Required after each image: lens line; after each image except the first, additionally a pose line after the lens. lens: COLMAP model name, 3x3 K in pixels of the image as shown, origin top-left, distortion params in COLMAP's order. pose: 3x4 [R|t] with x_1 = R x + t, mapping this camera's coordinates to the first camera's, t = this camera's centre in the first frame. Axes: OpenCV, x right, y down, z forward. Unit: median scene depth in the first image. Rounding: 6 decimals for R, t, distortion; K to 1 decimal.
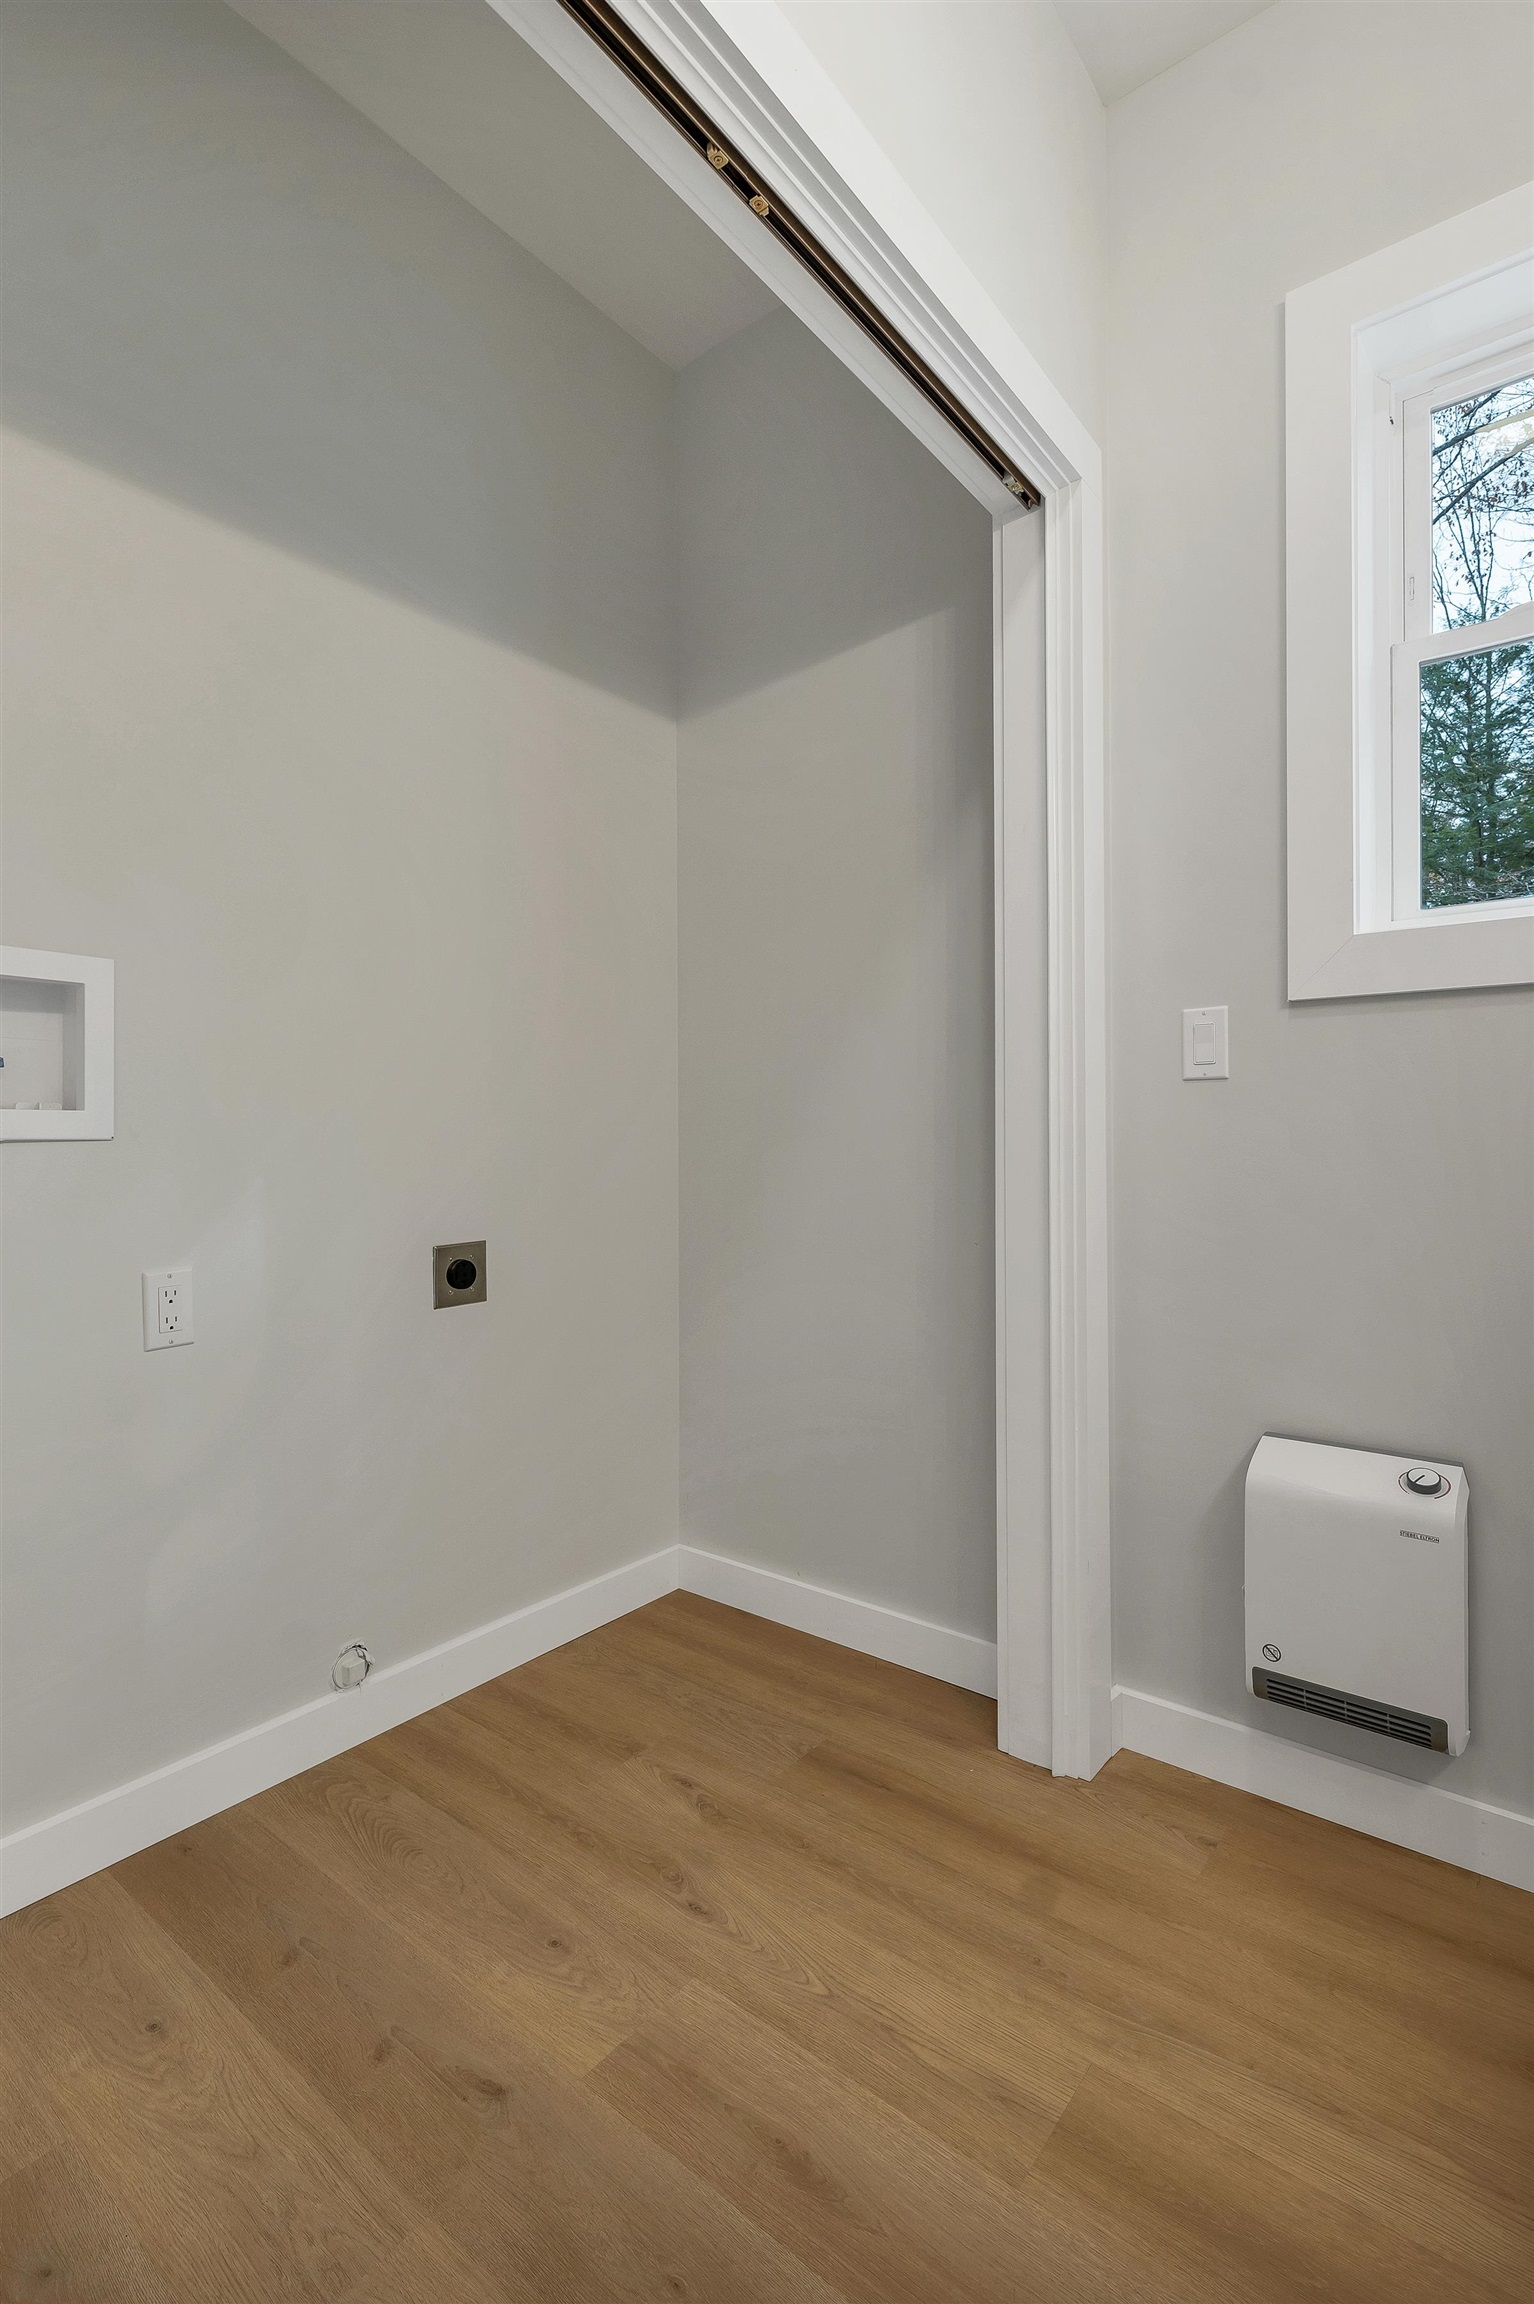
lens RADIAL K [[1057.4, 0, 756.6], [0, 1057.4, 1131.5], [0, 0, 1]] dist [-0.000087, 0.000191]
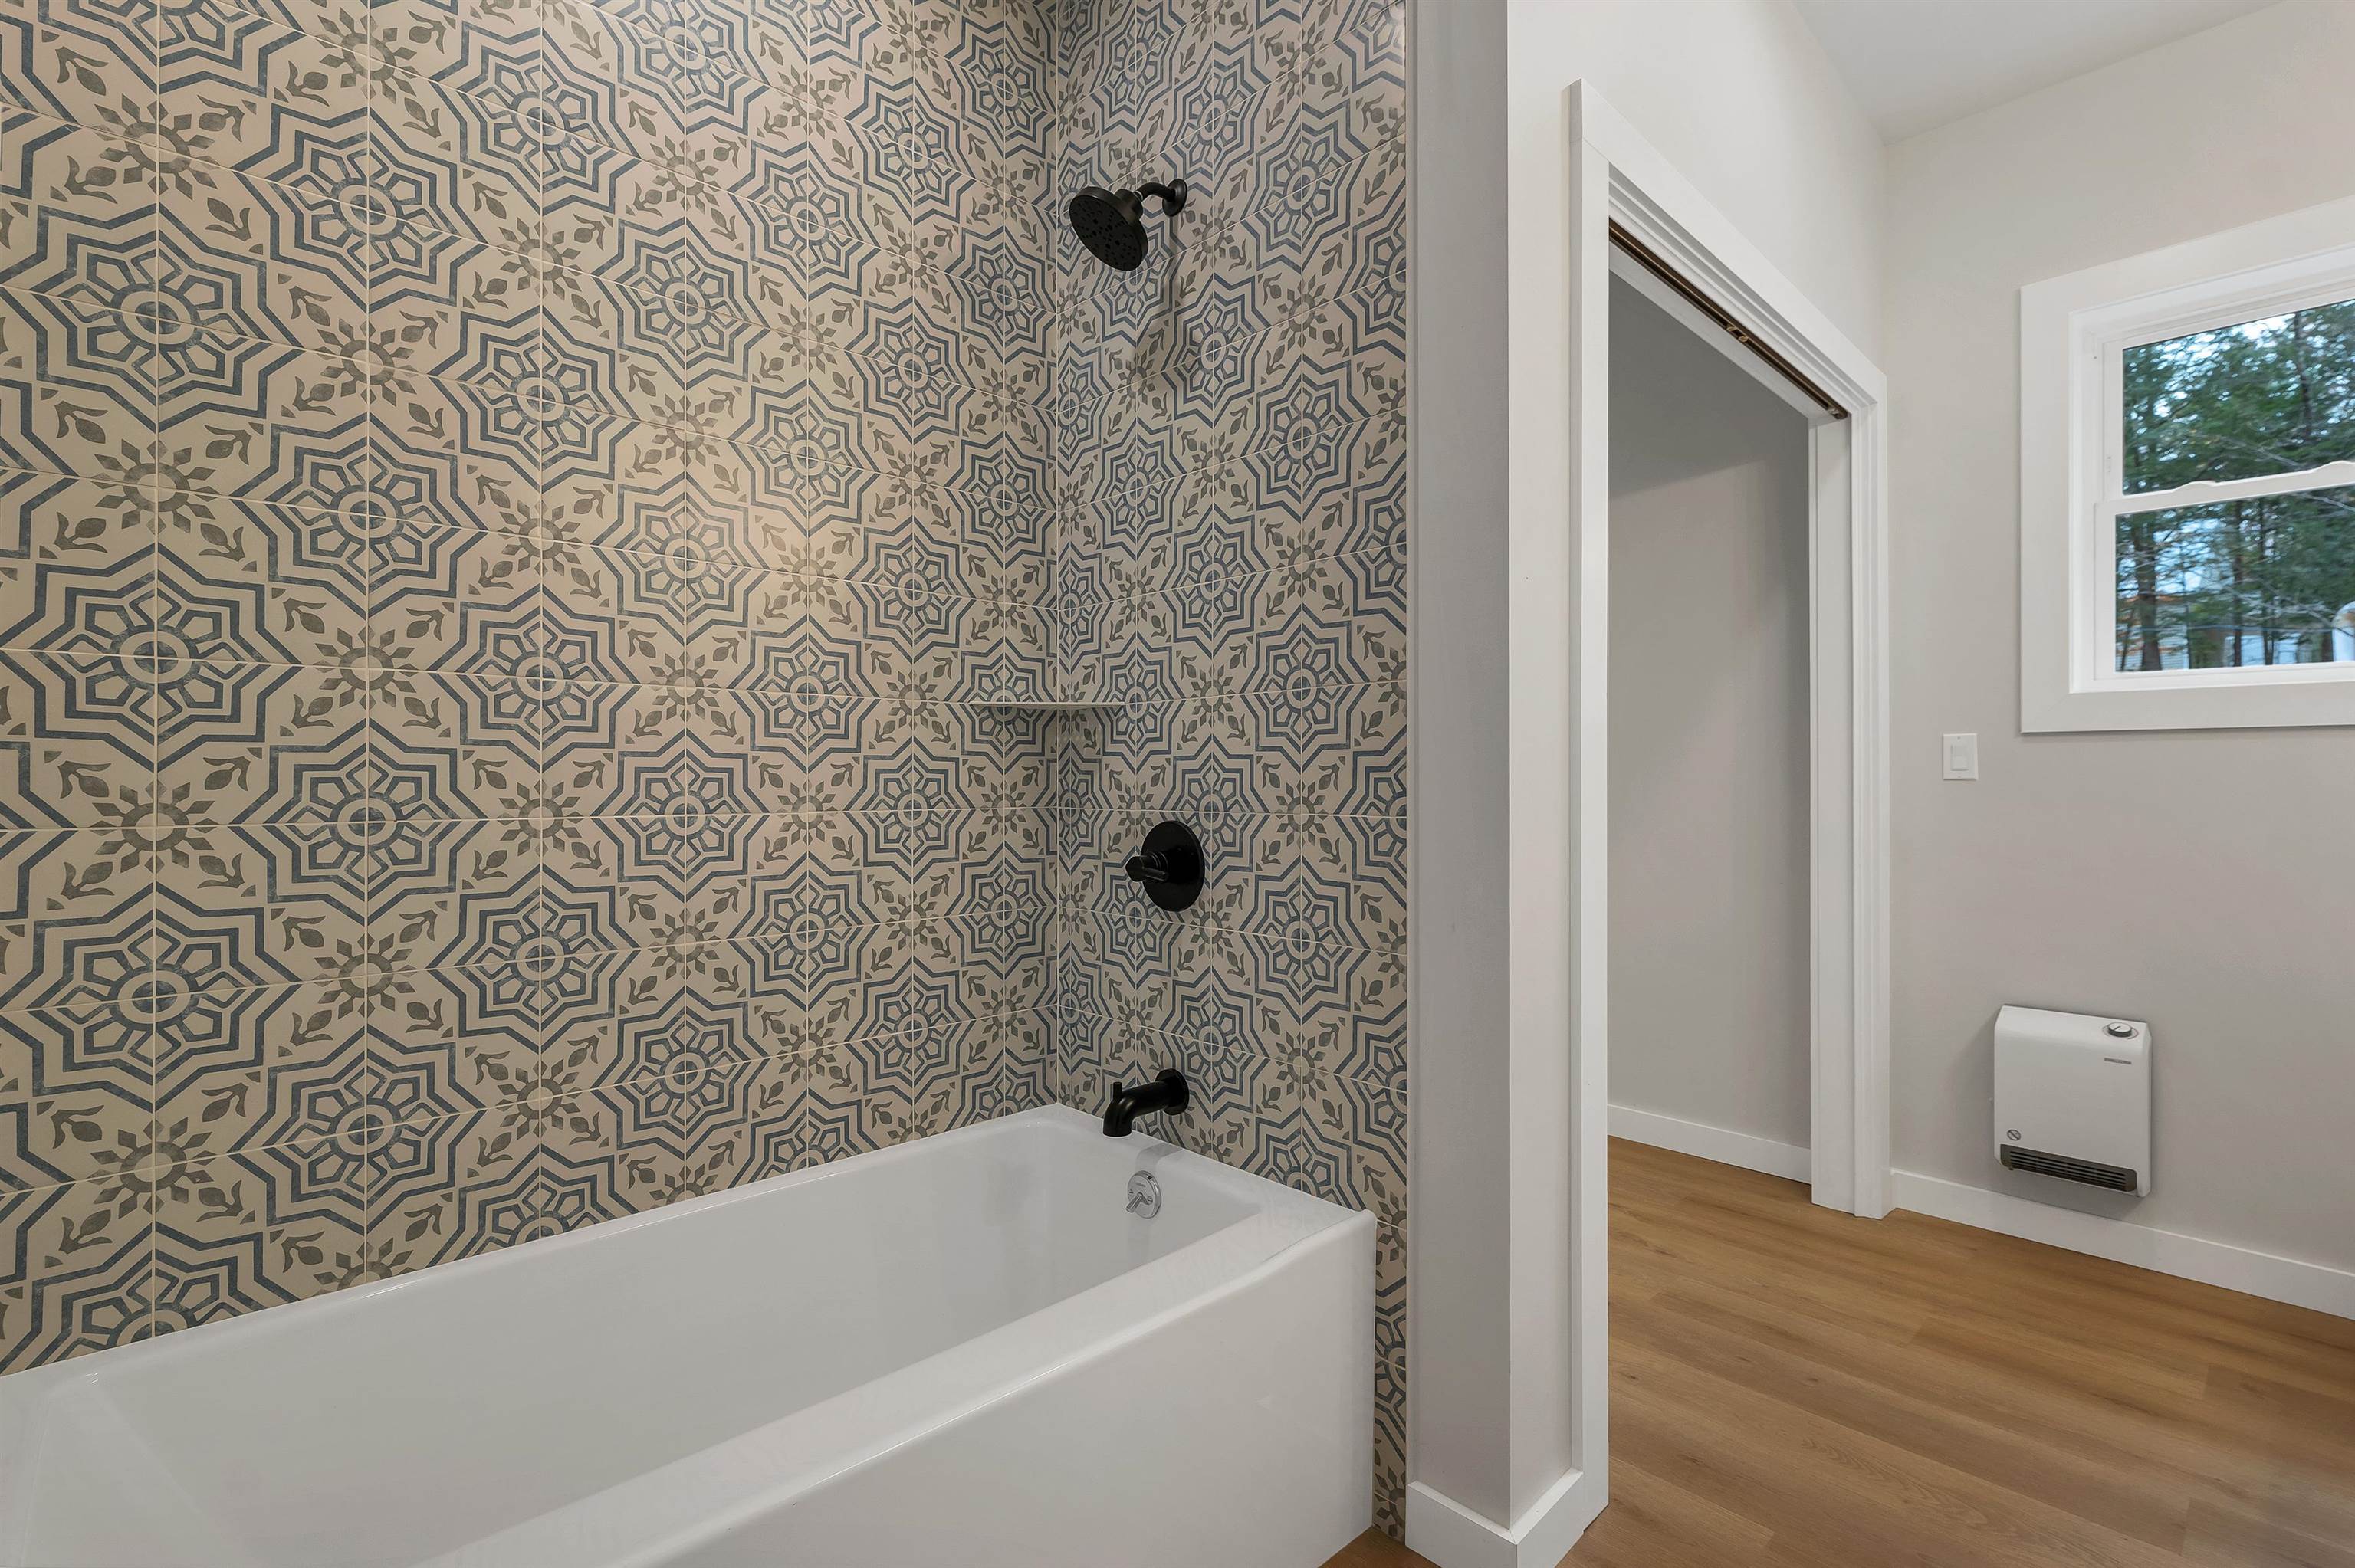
lens RADIAL K [[1057.9, 0, 1167.2], [0, 1057.9, 783.4], [0, 0, 1]] dist [0.001359, -0.000261]
pose [[0.990302, -0.000201, -0.138934, -0.522989], [0.000992, 0.999984, 0.005623, -0.054849], [0.138931, -0.005706, 0.990286, -0.719062]]
